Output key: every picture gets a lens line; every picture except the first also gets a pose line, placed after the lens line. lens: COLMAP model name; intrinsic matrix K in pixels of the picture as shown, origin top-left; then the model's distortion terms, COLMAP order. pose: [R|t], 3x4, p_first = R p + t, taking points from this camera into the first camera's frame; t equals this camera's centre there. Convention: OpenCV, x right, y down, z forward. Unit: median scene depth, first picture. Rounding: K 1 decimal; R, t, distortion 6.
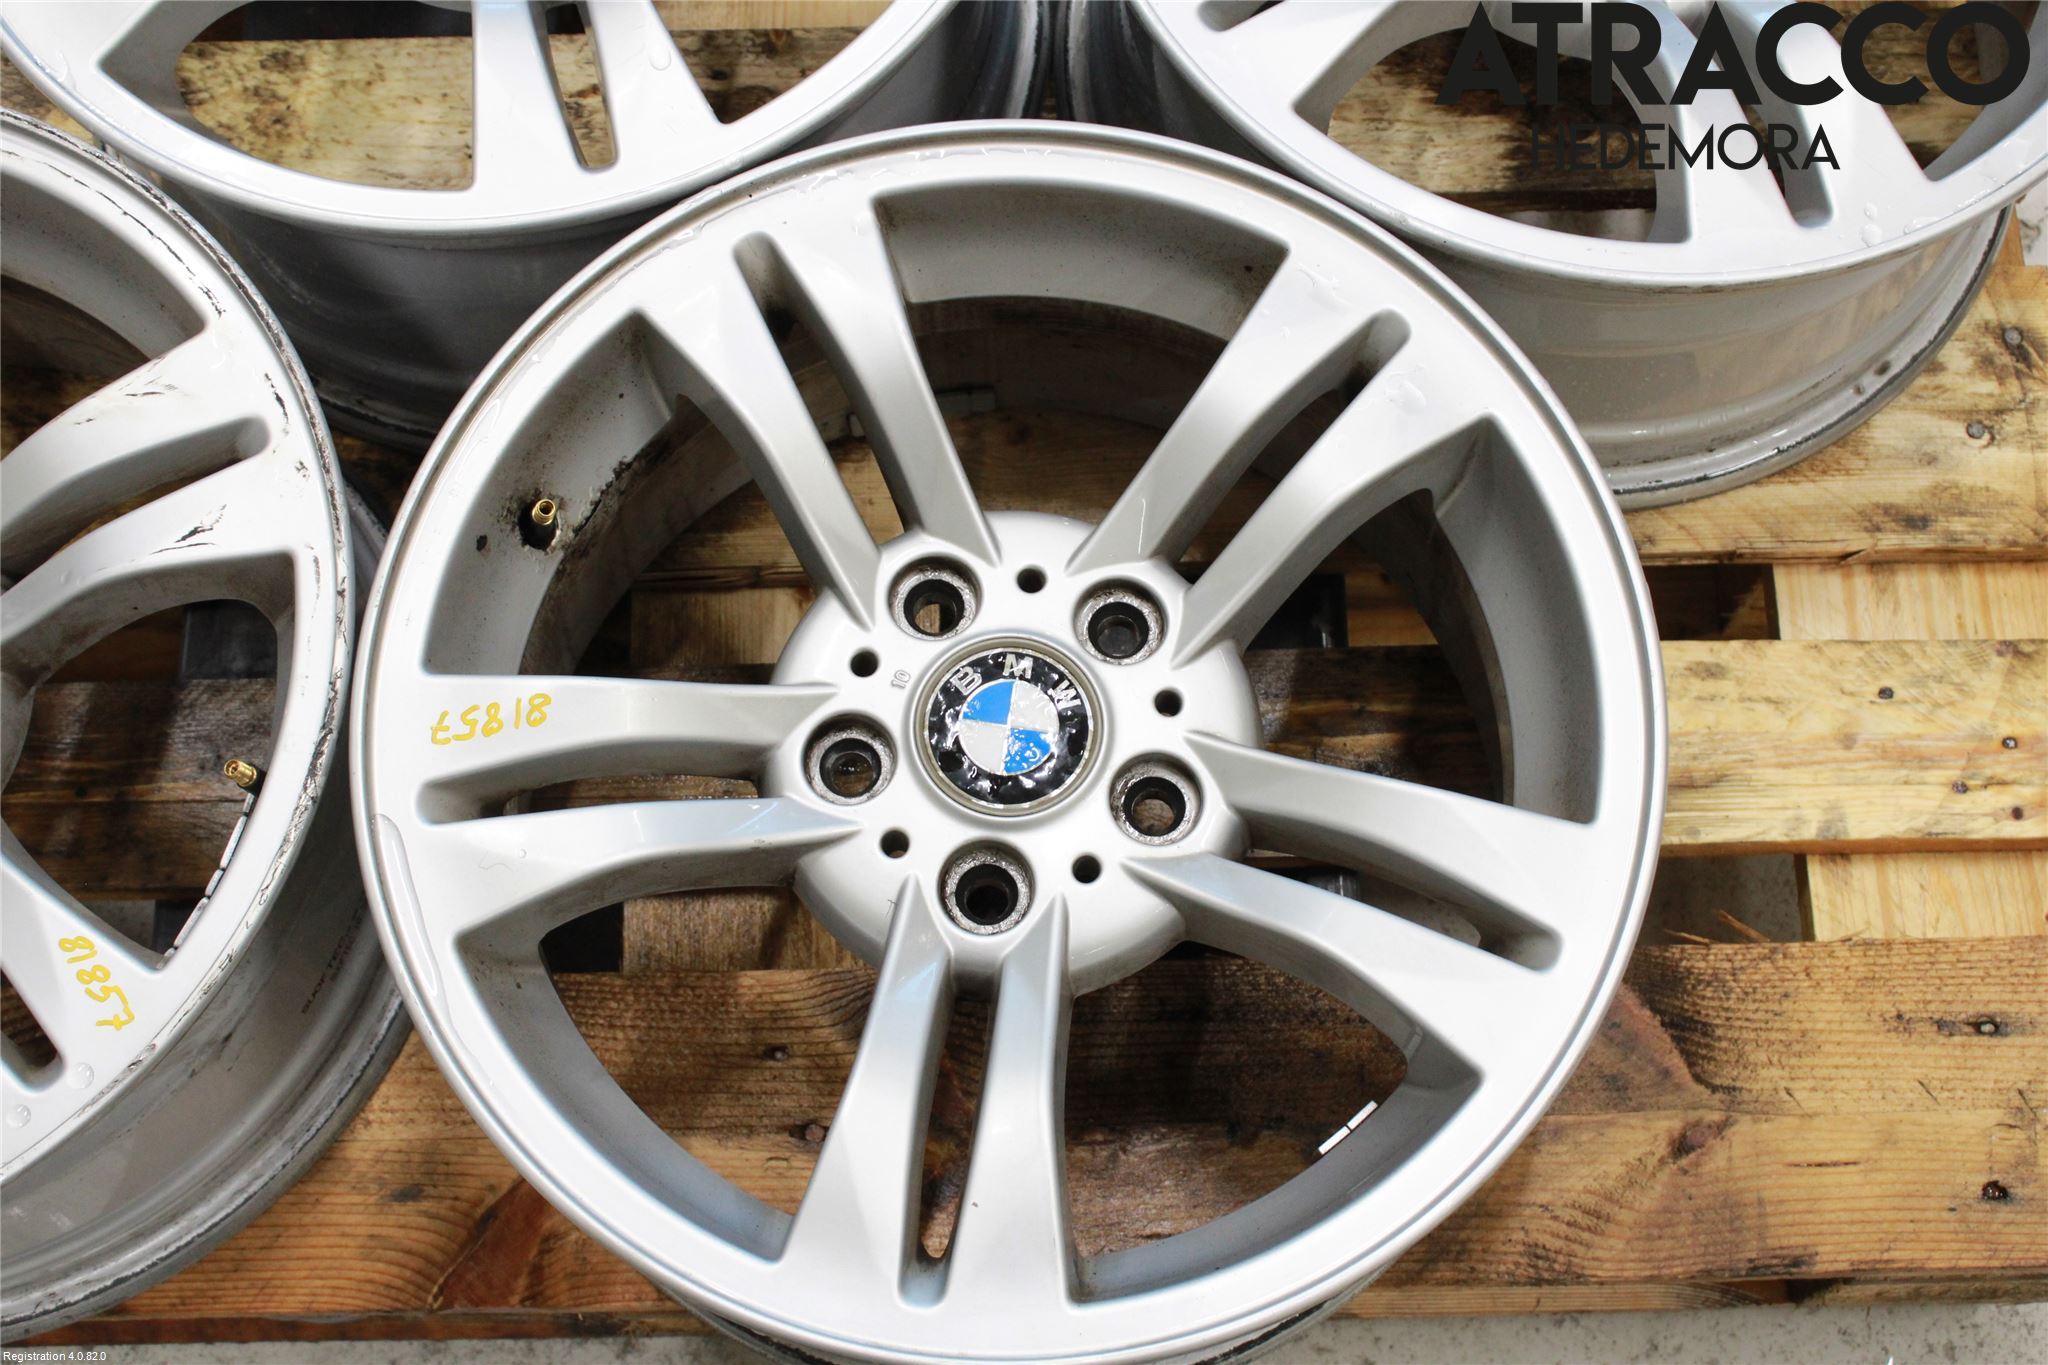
lens RADIAL K [[2749.4, 0, 988.3], [0, 2749.4, 679.3], [0, 0, 1]] dist [-0.033509, 0.000000]
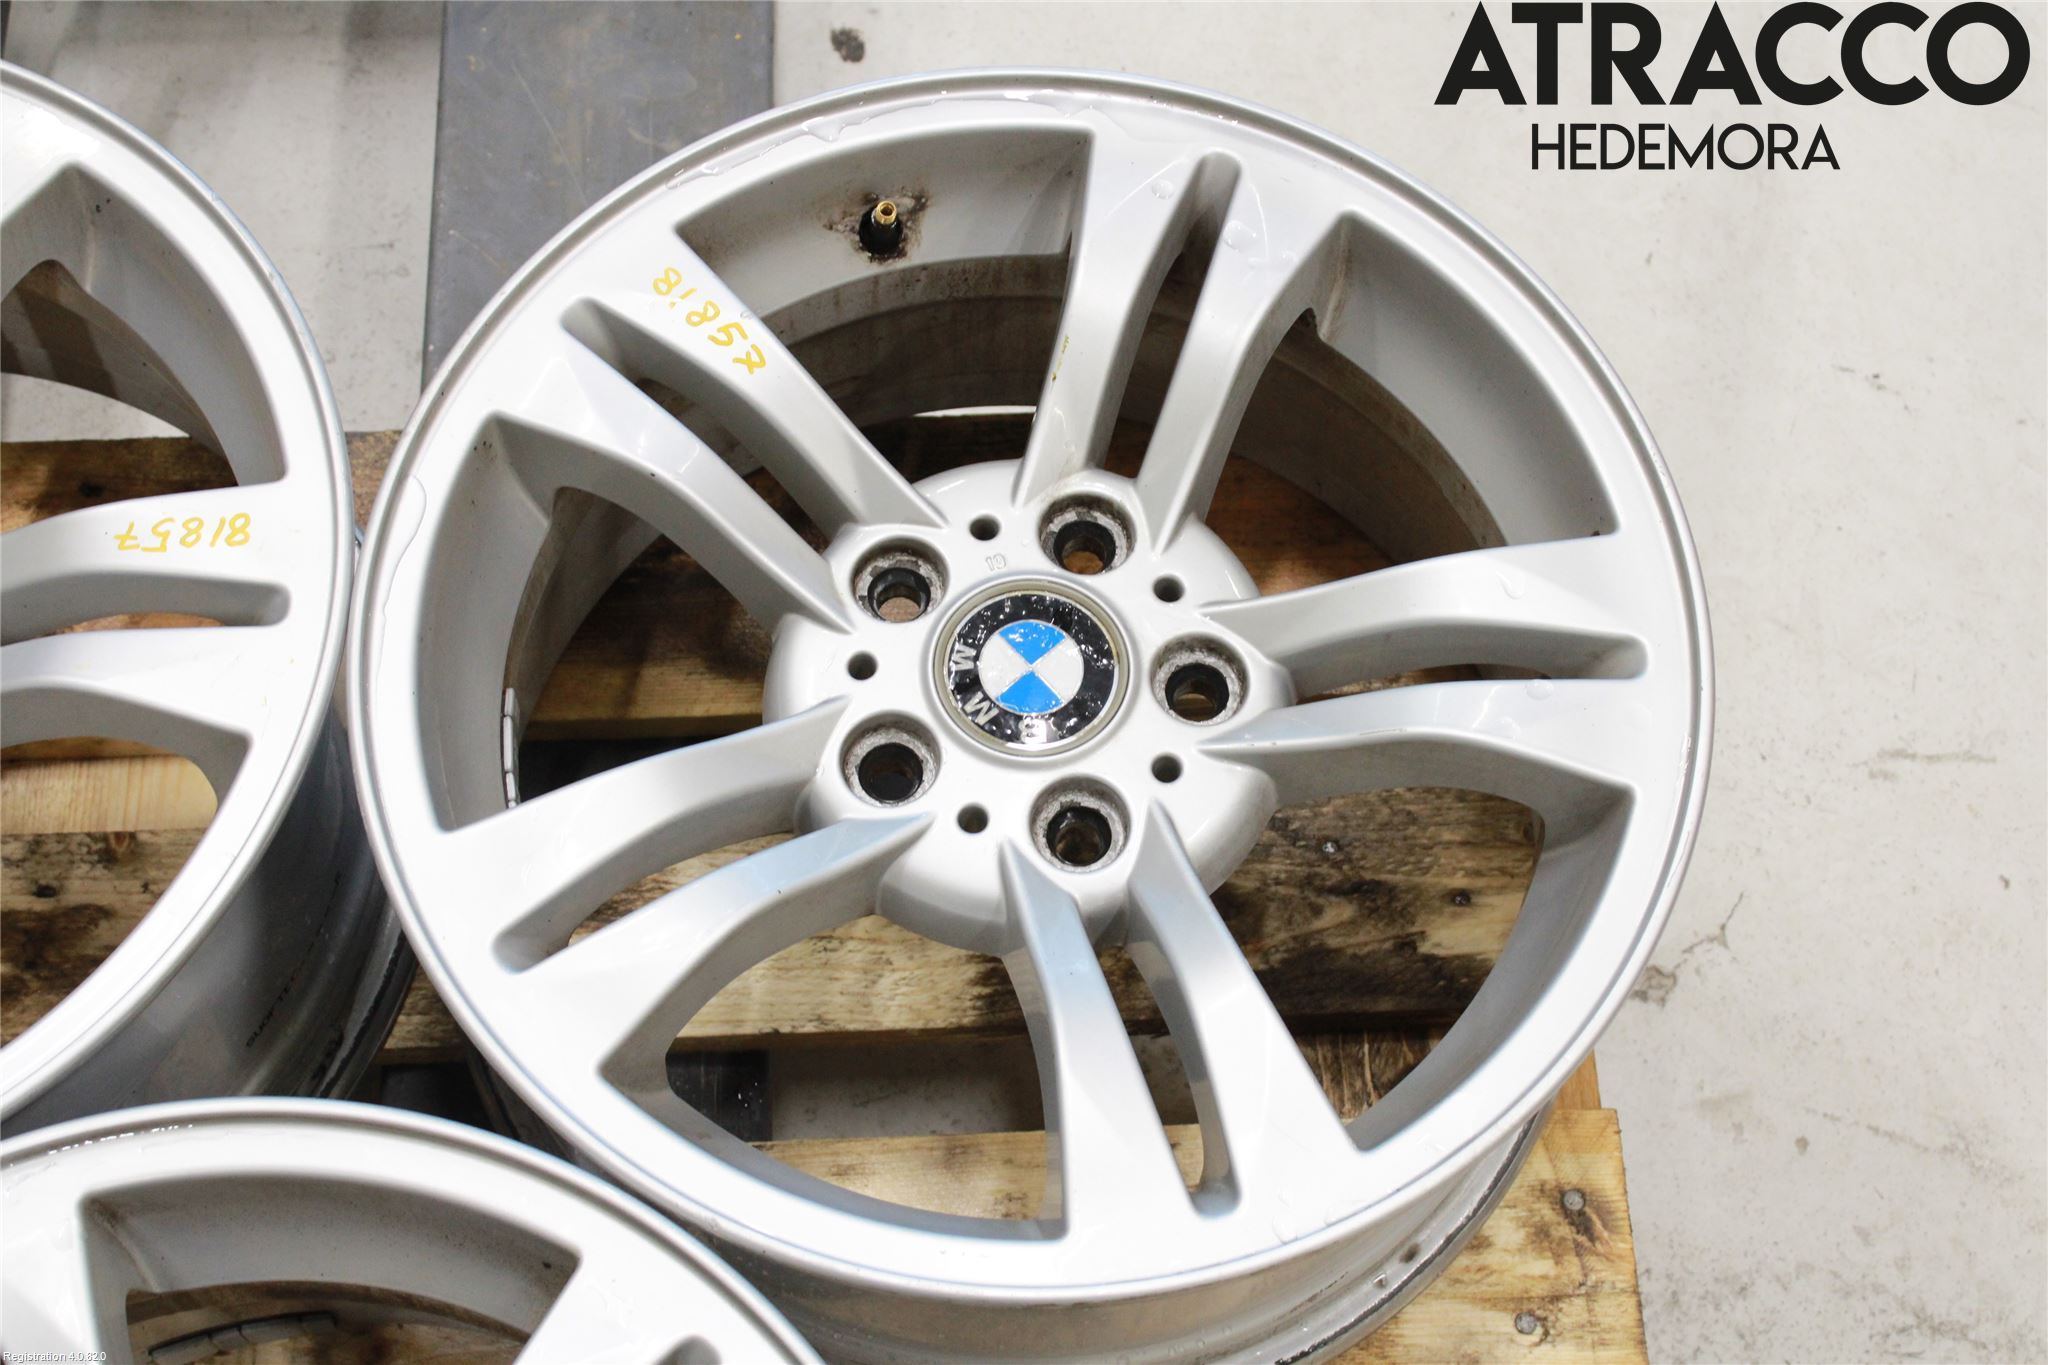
lens RADIAL K [[3161.1, 0, 974.8], [0, 3161.1, 694.5], [0, 0, 1]] dist [-0.016222, 0.000000]
pose [[0.999443, -0.012166, 0.031081, 0.183162], [0.015285, 0.994650, -0.102164, -0.206701], [-0.029672, 0.102582, 0.994282, 0.029188]]
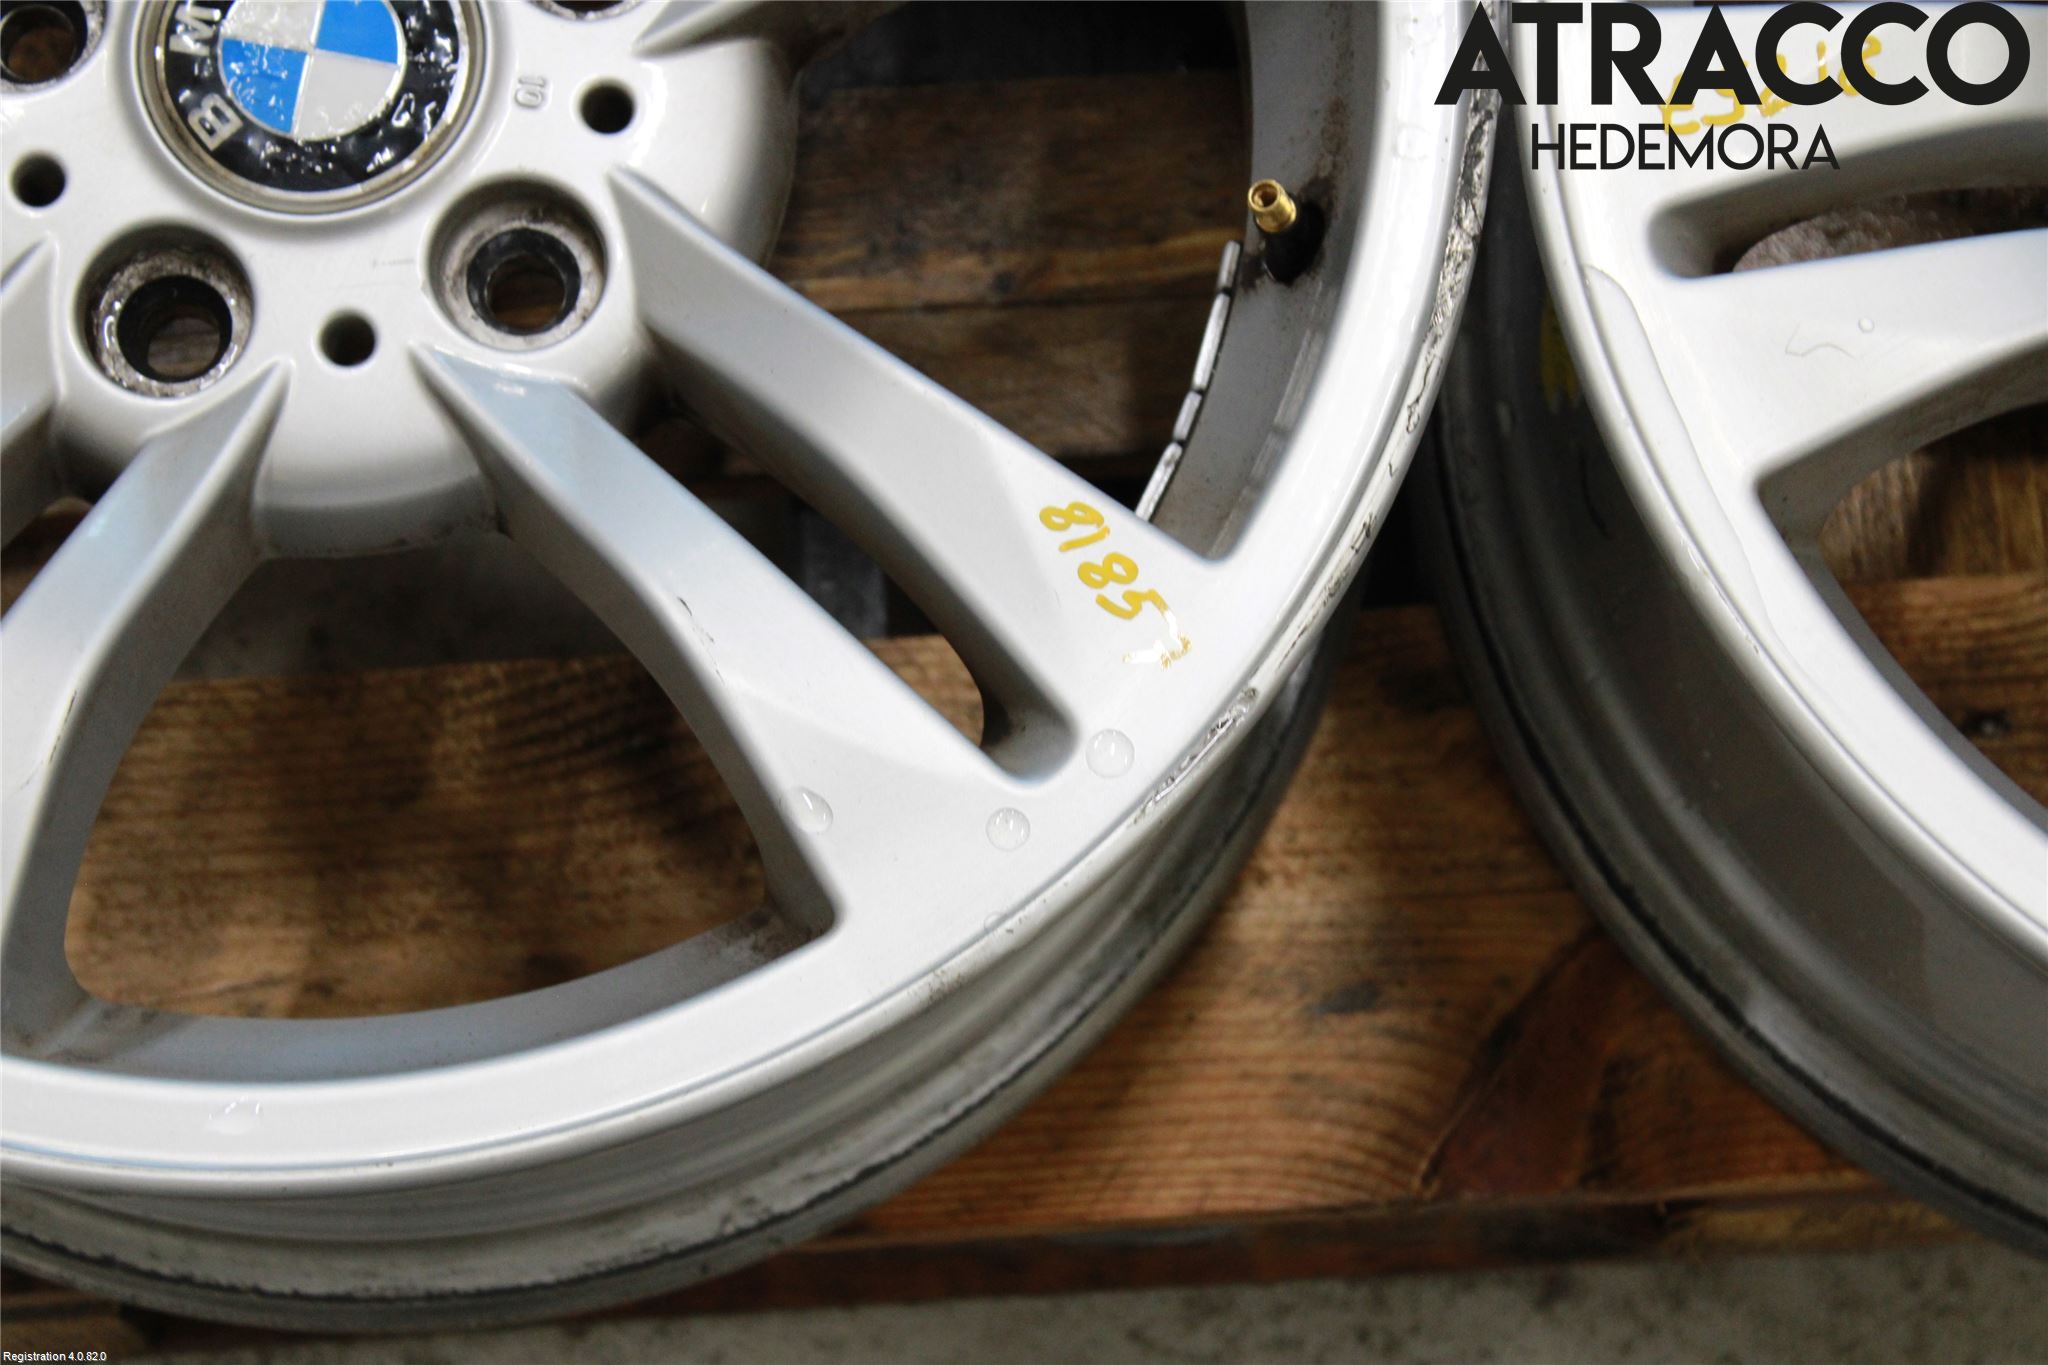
lens RADIAL K [[4976.5, 0, 1031.8], [0, 4976.5, 681.3], [0, 0, 1]] dist [0.084604, 0.000000]
pose [[0.998512, -0.035088, 0.041744, -0.319237], [0.031555, 0.996093, 0.082475, 0.039338], [-0.044474, -0.081035, 0.995718, 0.007720]]
